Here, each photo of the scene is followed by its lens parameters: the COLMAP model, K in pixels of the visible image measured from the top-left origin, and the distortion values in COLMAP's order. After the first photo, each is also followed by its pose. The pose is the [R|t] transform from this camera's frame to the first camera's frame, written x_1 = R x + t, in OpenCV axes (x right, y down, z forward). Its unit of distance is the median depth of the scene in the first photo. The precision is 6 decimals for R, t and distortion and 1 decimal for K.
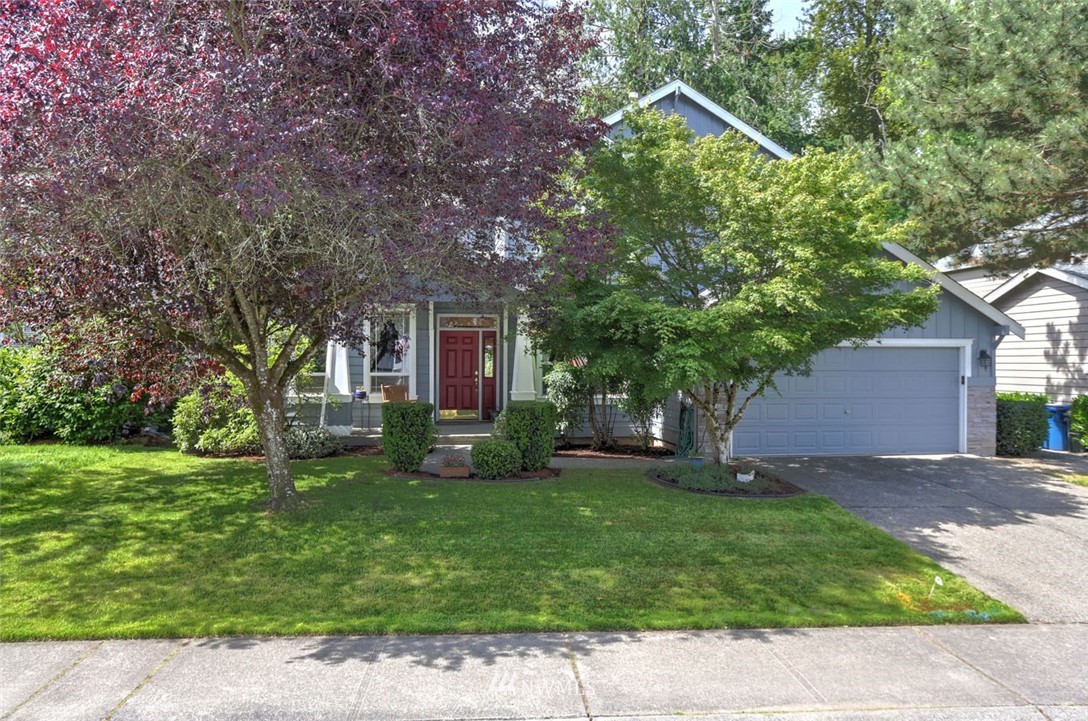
lens RADIAL K [[726.1, 0, 543.1], [0, 726.1, 361.7], [0, 0, 1]] dist [-0.005777, 0.003146]
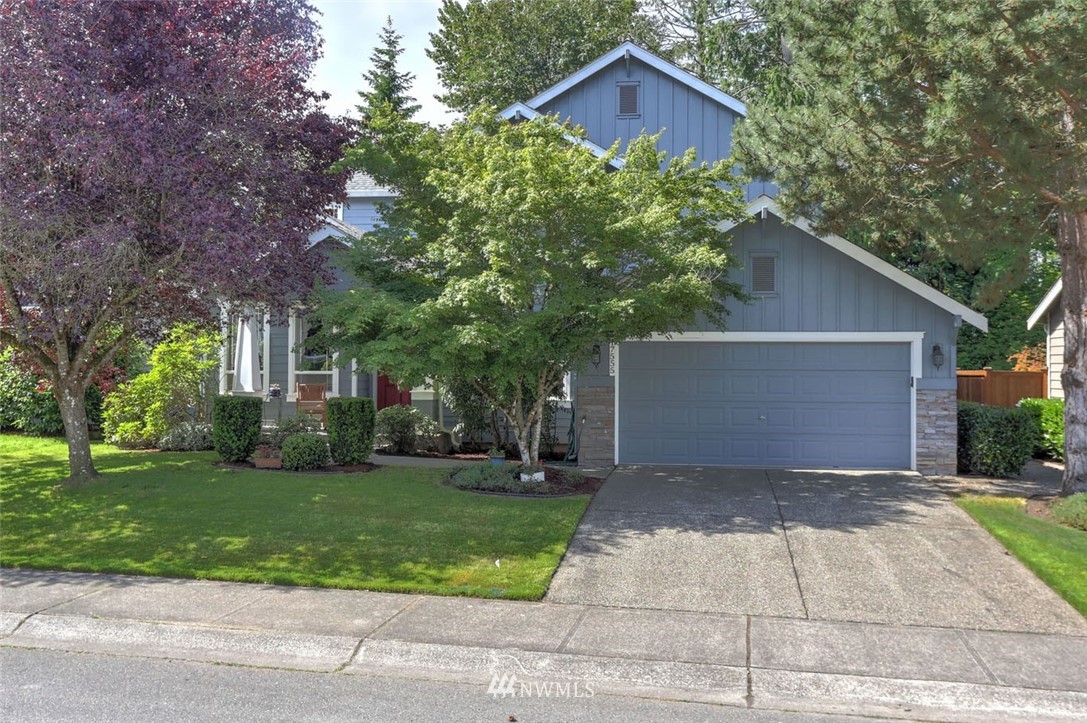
lens RADIAL K [[927.4, 0, 543.0], [0, 927.4, 362.0], [0, 0, 1]] dist [0.000646, 0.004240]
pose [[0.962512, 0.001173, -0.271237, 0.622718], [-0.002528, 0.999986, -0.004644, 0.011973], [0.271227, 0.005156, 0.962502, -0.176020]]
